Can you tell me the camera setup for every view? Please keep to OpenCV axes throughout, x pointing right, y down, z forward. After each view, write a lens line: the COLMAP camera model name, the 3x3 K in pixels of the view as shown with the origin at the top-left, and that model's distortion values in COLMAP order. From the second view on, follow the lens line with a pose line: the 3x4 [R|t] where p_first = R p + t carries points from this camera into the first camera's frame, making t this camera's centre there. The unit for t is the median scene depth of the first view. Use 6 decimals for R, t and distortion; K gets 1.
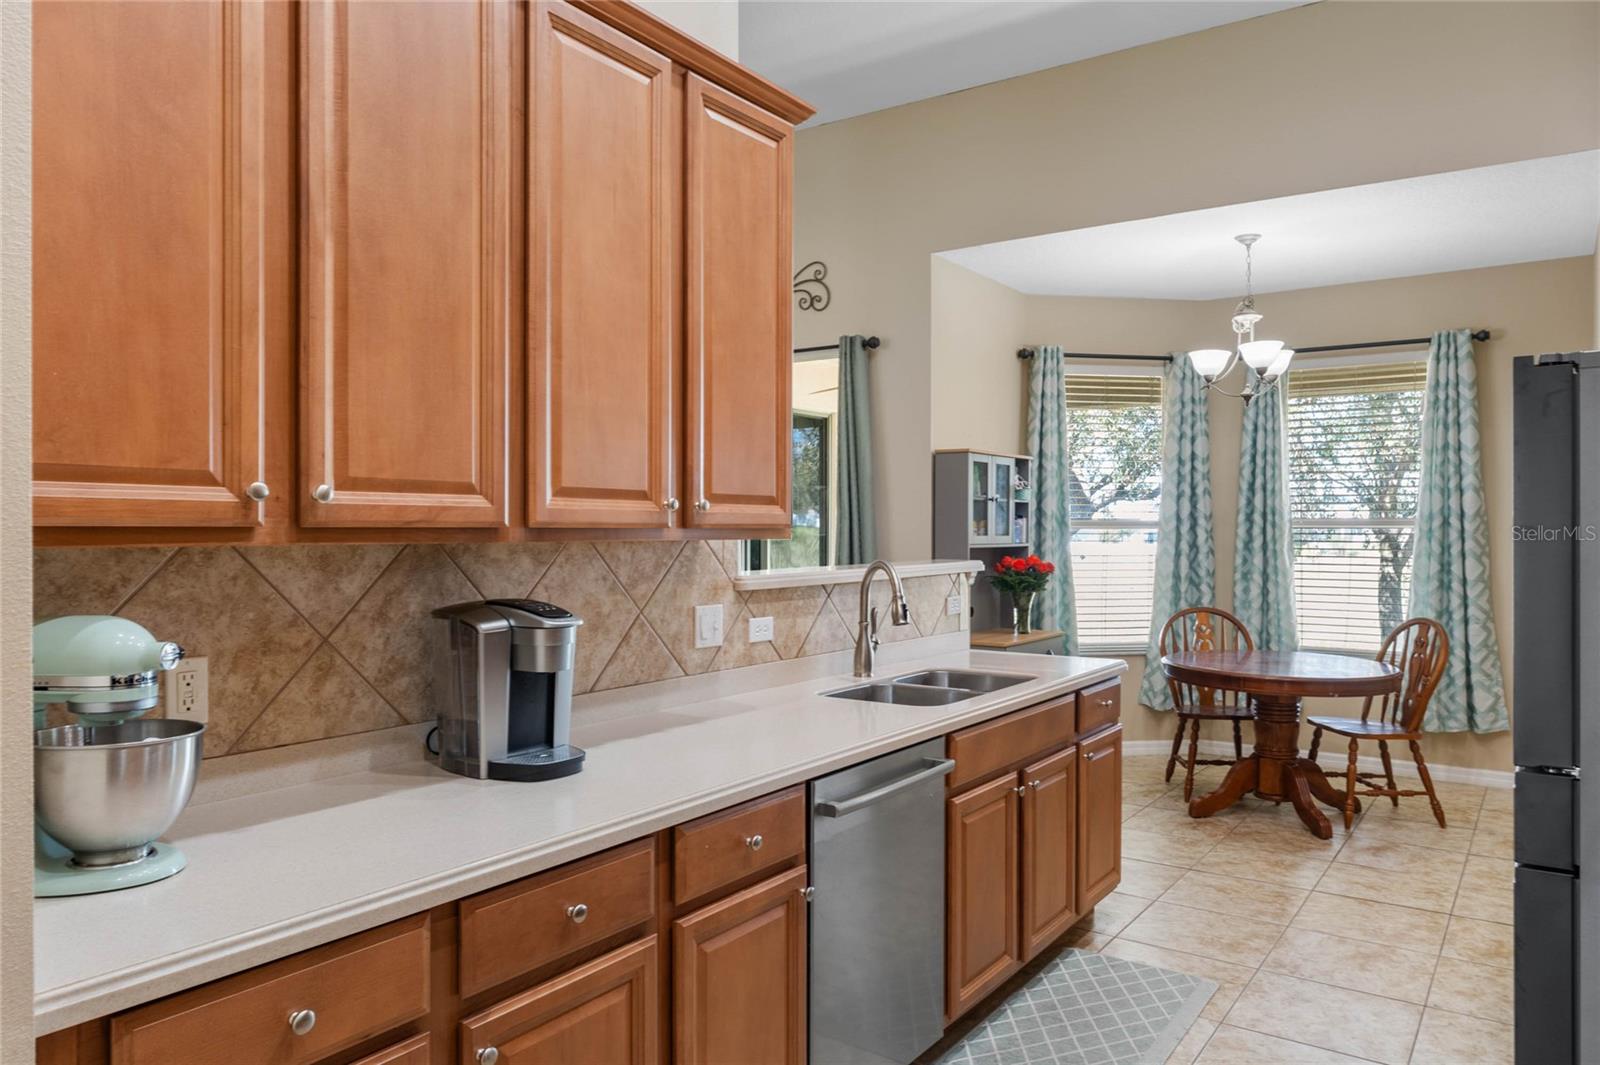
lens RADIAL K [[1103.7, 0, 785.9], [0, 1103.7, 535.5], [0, 0, 1]] dist [0.005295, -0.005239]
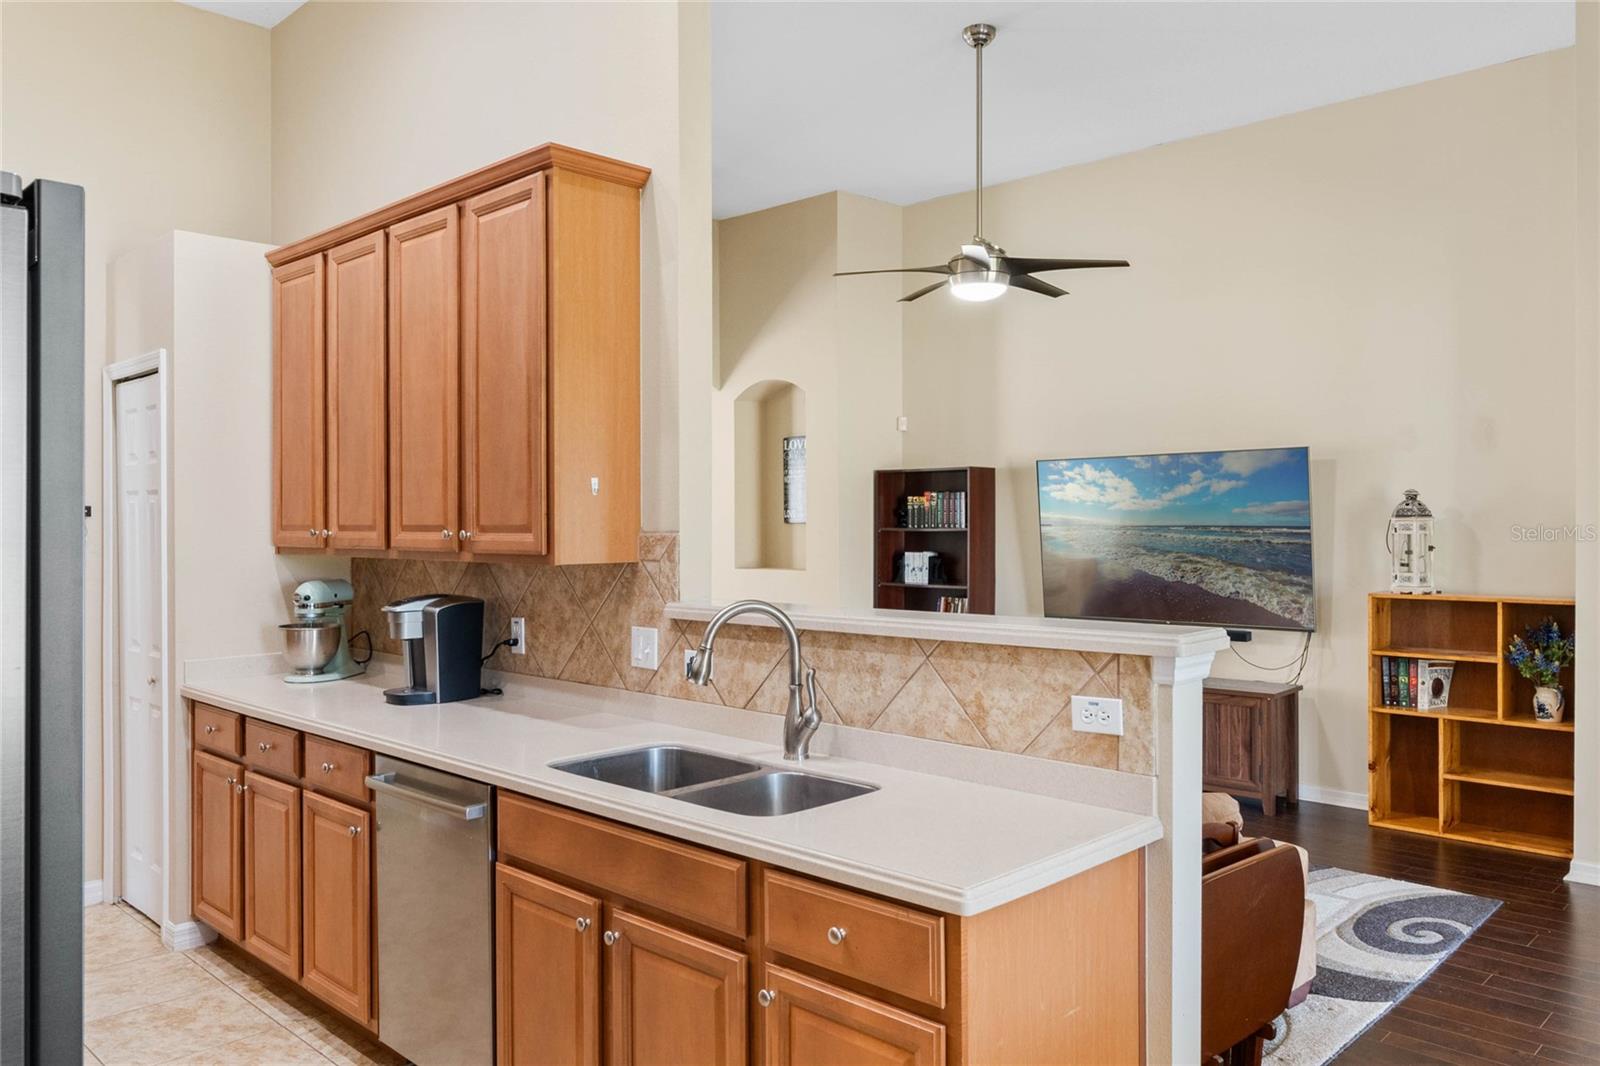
lens RADIAL K [[1158.1, 0, 800.9], [0, 1158.1, 518.4], [0, 0, 1]] dist [-0.008164, 0.002100]
pose [[-0.155834, -0.008213, -0.987749, 1.041466], [-0.005316, 0.999958, -0.007475, -0.033497], [0.987769, 0.004086, -0.155871, 1.400143]]
